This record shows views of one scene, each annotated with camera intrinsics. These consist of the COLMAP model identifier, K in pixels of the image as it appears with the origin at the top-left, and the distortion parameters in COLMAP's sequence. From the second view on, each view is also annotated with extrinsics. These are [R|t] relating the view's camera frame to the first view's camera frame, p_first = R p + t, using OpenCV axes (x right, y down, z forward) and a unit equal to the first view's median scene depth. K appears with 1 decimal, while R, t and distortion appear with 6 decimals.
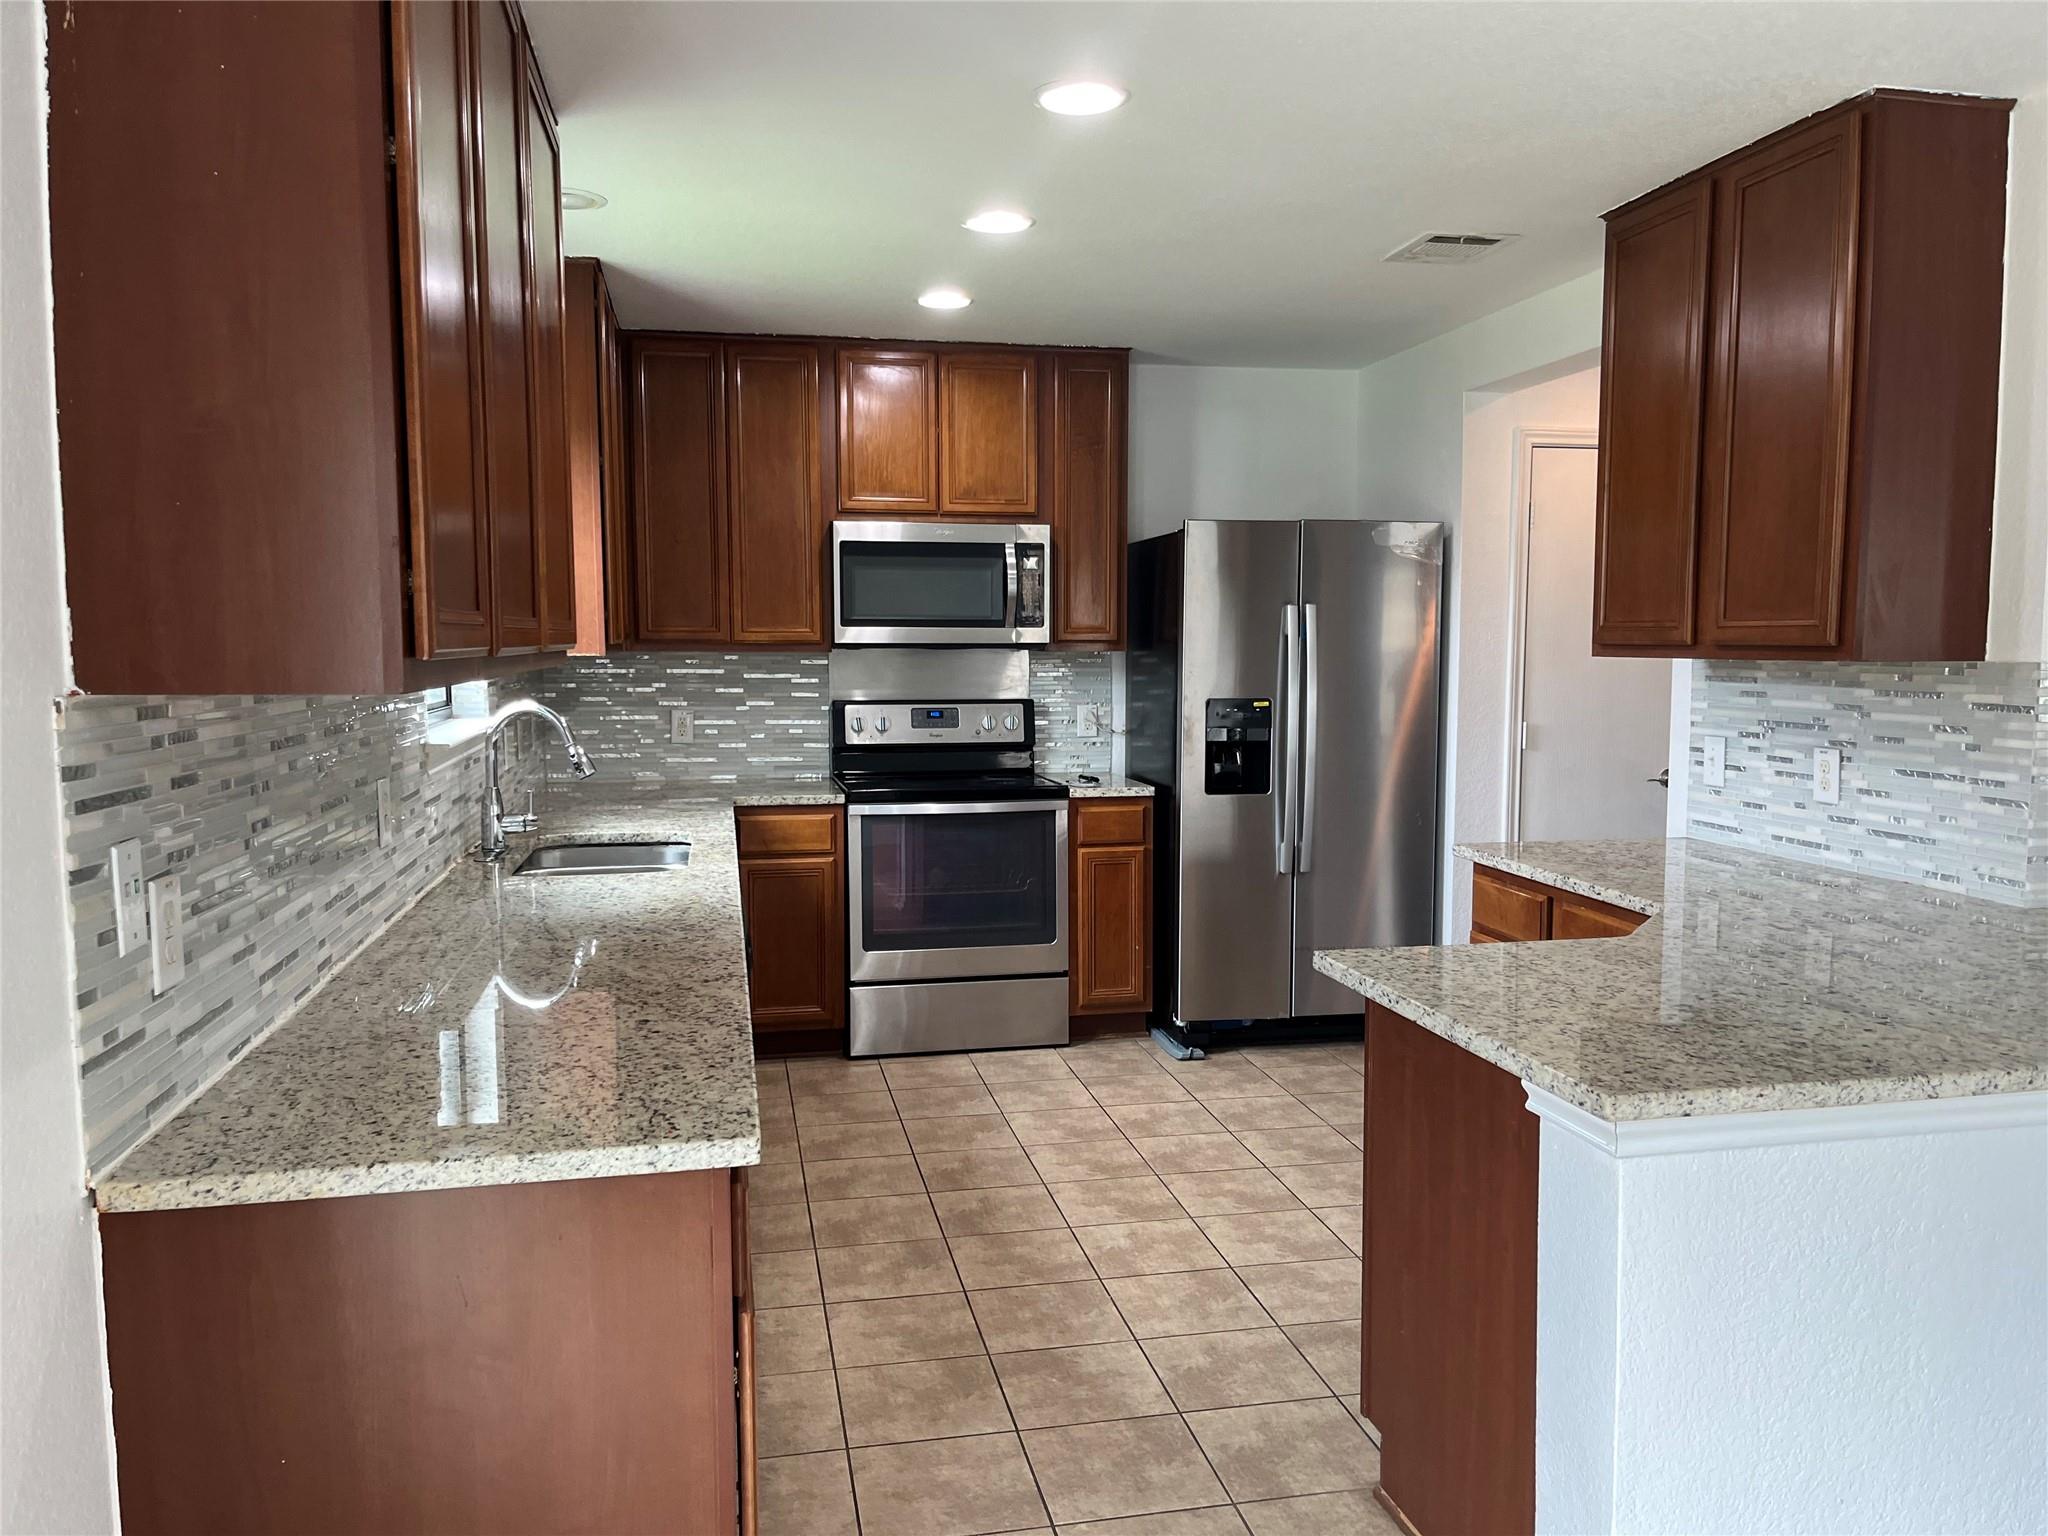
lens RADIAL K [[1558.0, 0, 1026.0], [0, 1558.0, 771.7], [0, 0, 1]] dist [0.003351, 0.008271]
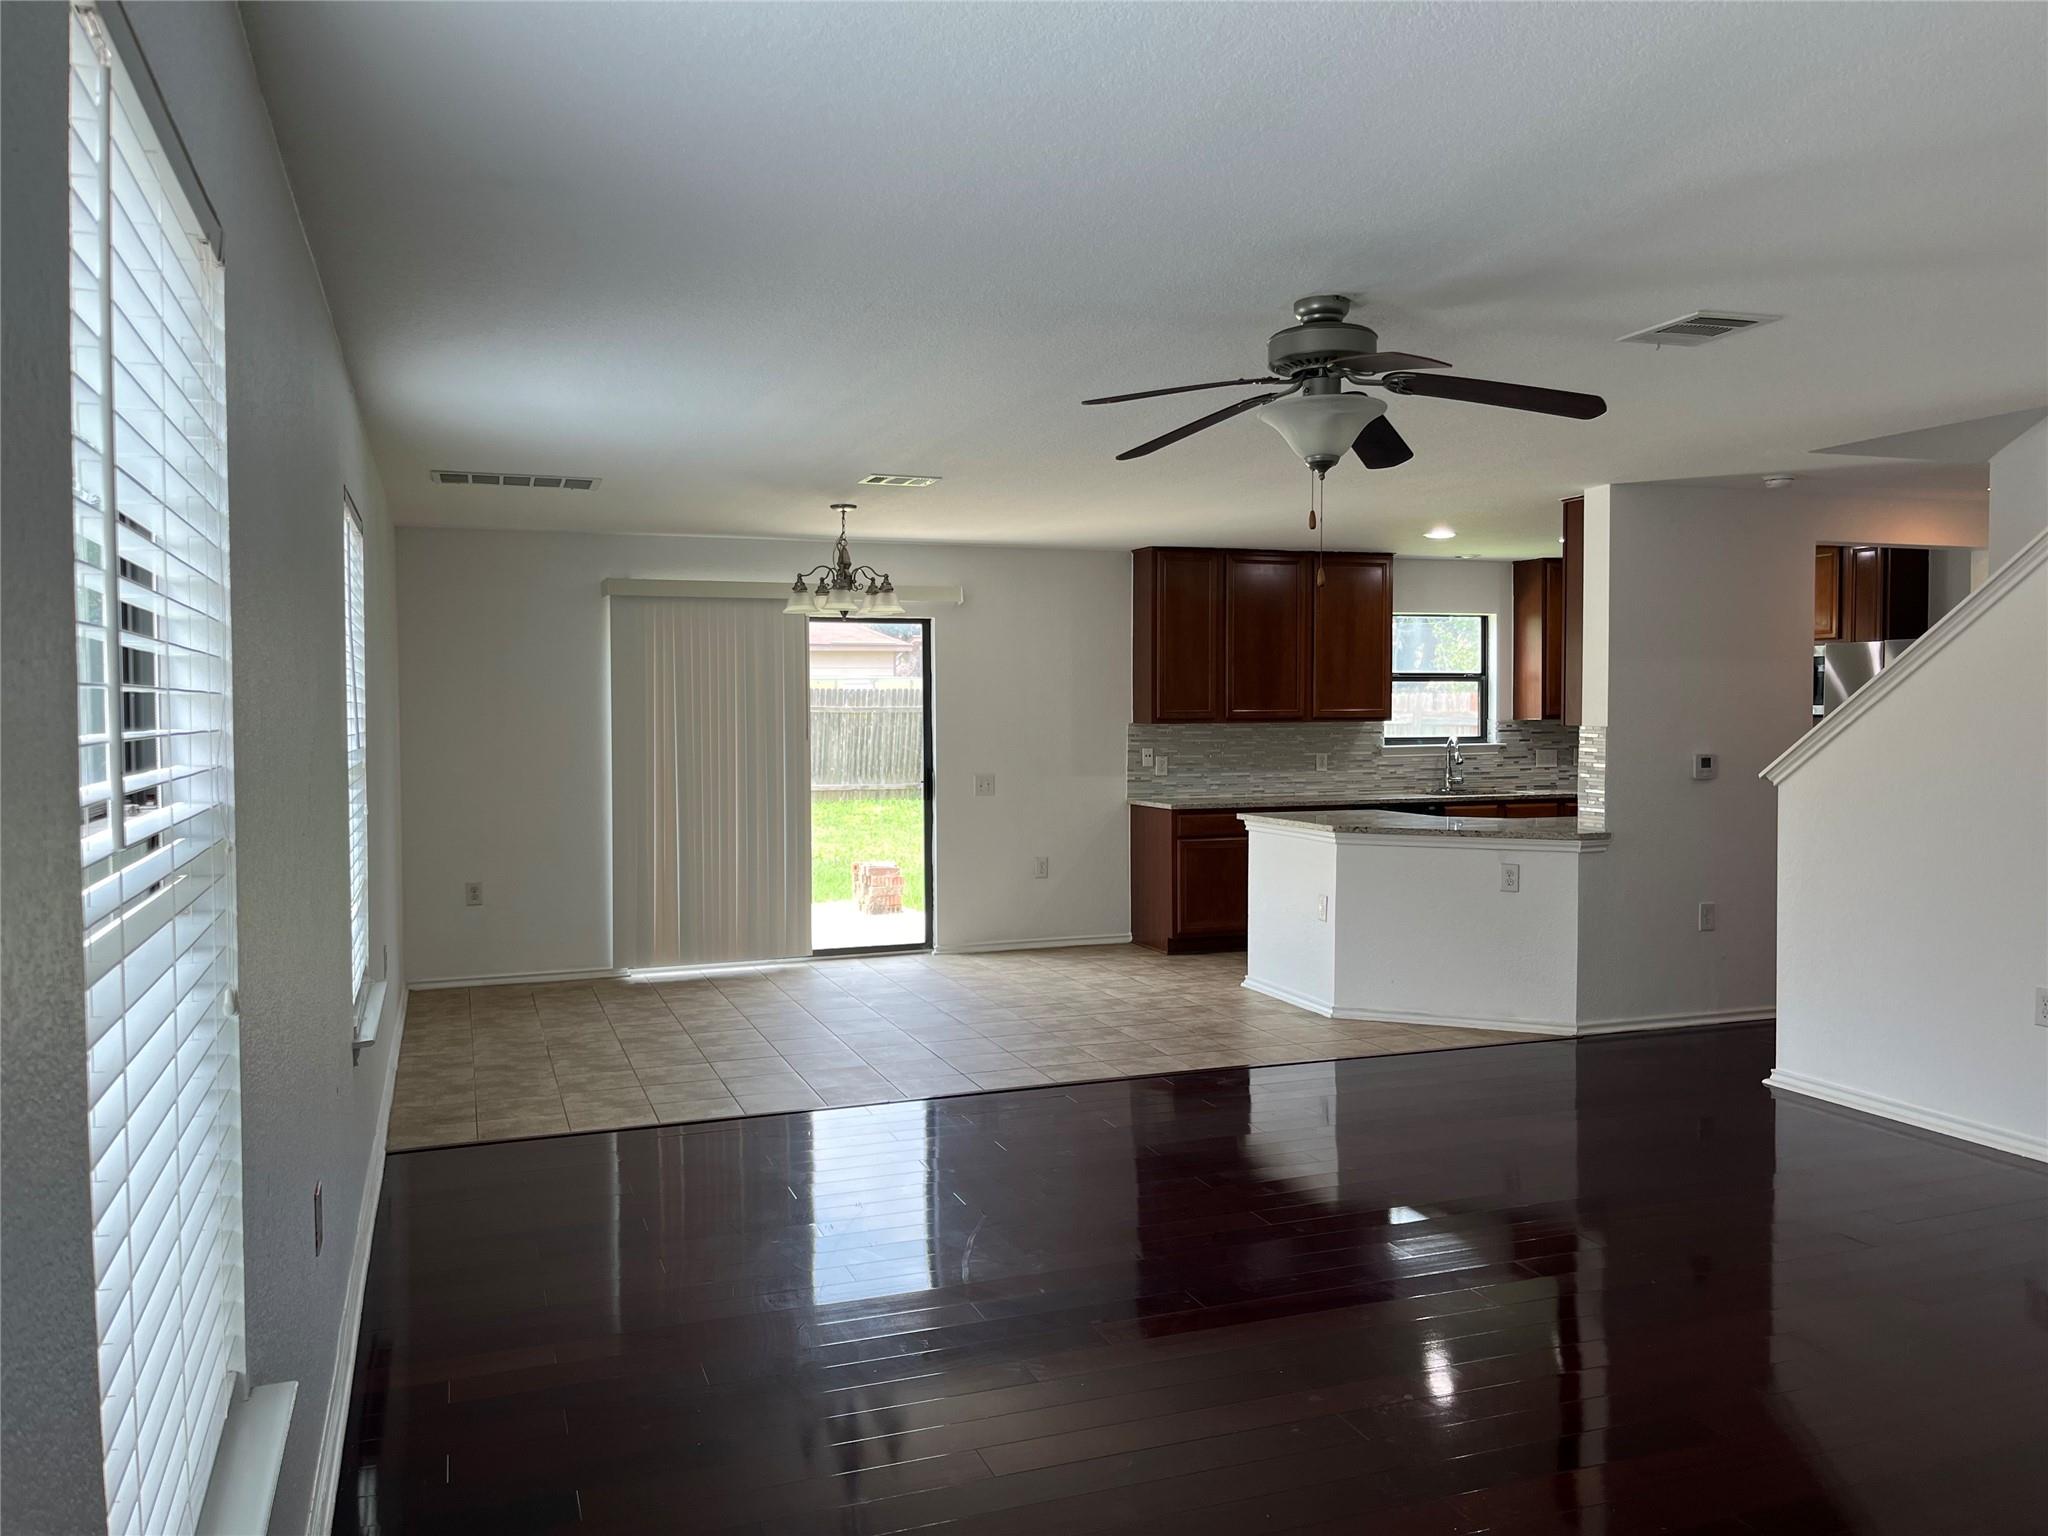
lens RADIAL K [[1558.0, 0, 1022.0], [0, 1558.0, 767.2], [0, 0, 1]] dist [0.003351, 0.008271]
pose [[0.175313, 0.029625, -0.984067, 5.512725], [-0.084968, 0.996273, 0.014855, 0.072143], [0.980839, 0.081010, 0.177177, -0.586303]]
